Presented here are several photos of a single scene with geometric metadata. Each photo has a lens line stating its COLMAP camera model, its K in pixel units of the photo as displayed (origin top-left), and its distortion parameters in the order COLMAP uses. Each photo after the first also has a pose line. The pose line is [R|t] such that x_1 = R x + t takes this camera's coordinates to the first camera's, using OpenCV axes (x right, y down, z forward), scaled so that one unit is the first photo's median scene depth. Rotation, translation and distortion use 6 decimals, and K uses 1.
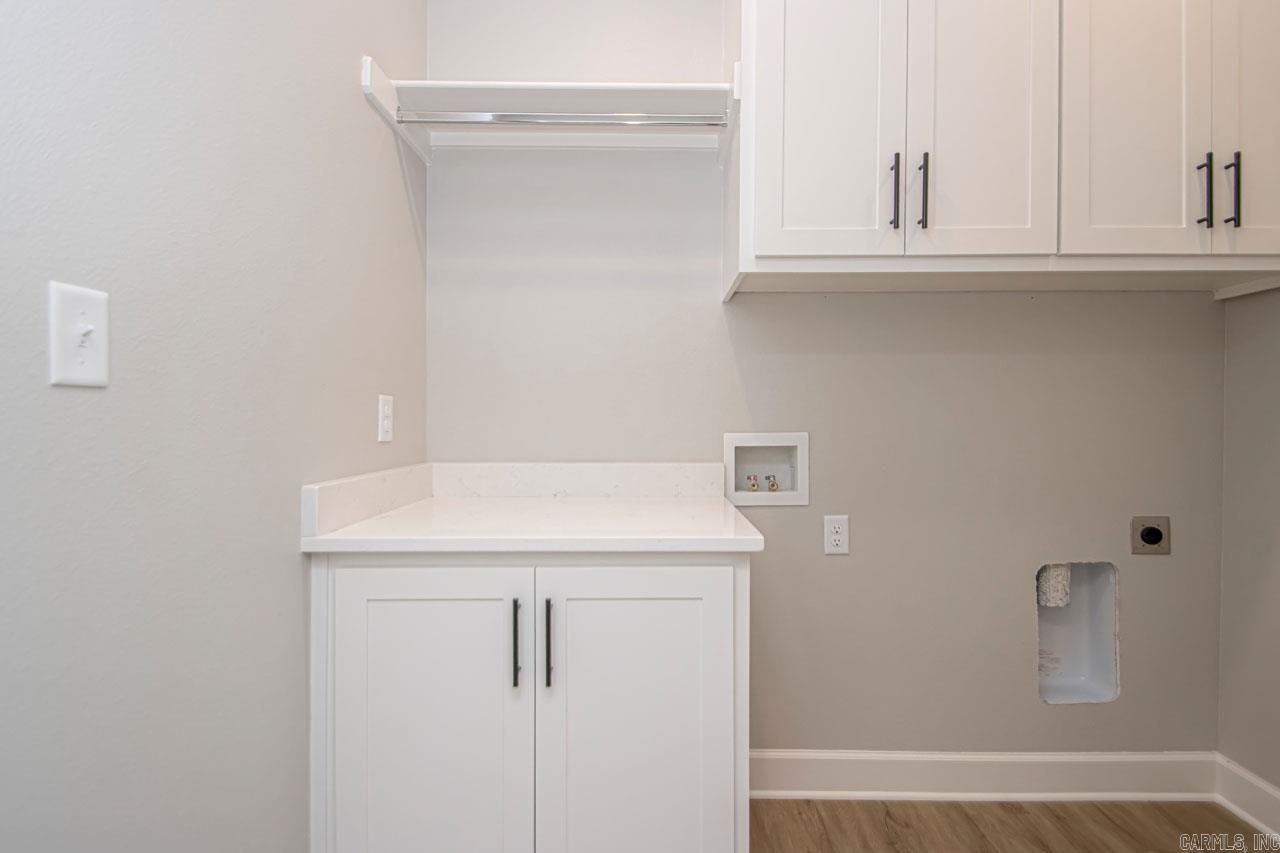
lens RADIAL K [[603.1, 0, 641.0], [0, 603.1, 435.2], [0, 0, 1]] dist [0.017879, -0.014983]
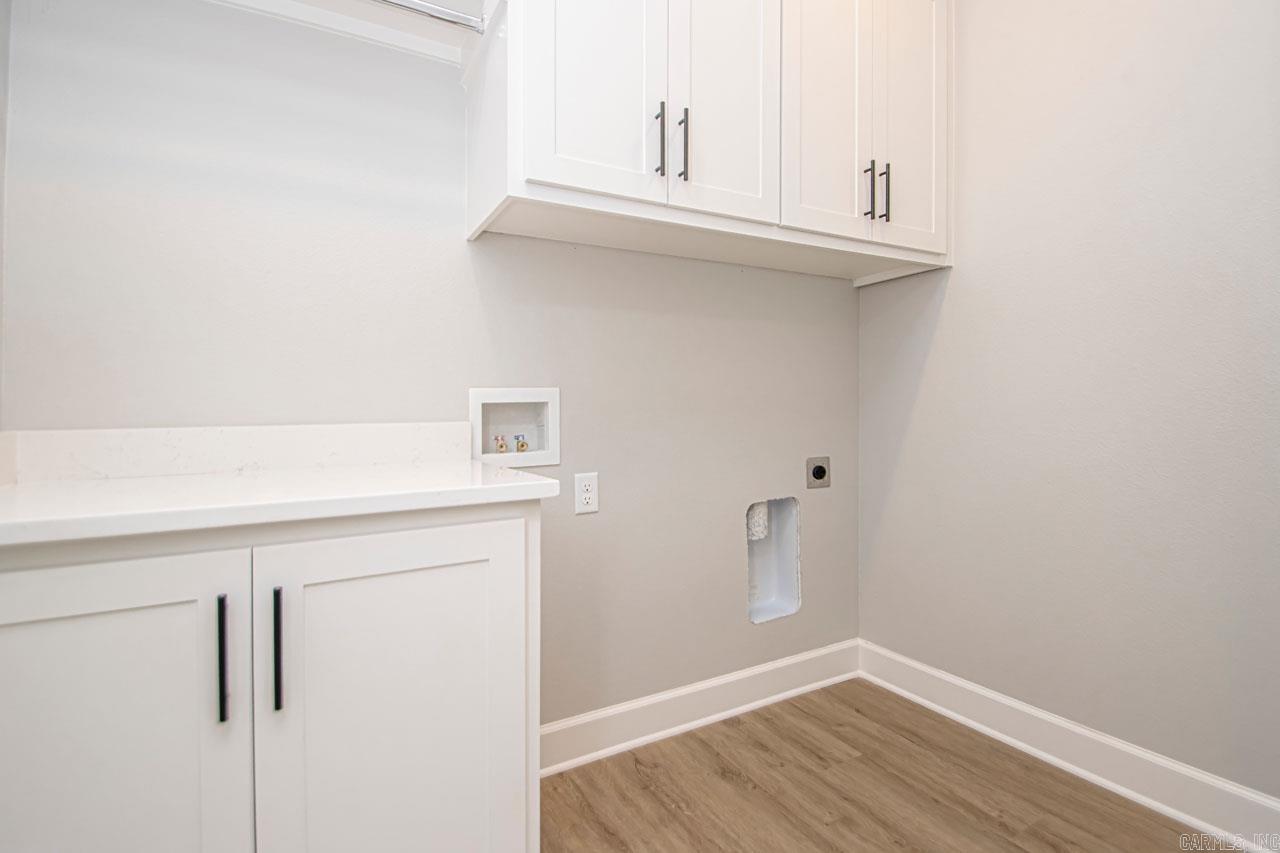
lens RADIAL K [[603.1, 0, 649.3], [0, 603.1, 418.0], [0, 0, 1]] dist [0.017879, -0.014983]
pose [[0.863669, -0.015691, 0.503815, -0.085414], [0.022367, 0.999724, -0.007207, 0.053982], [-0.503563, 0.017494, 0.863782, 0.096712]]
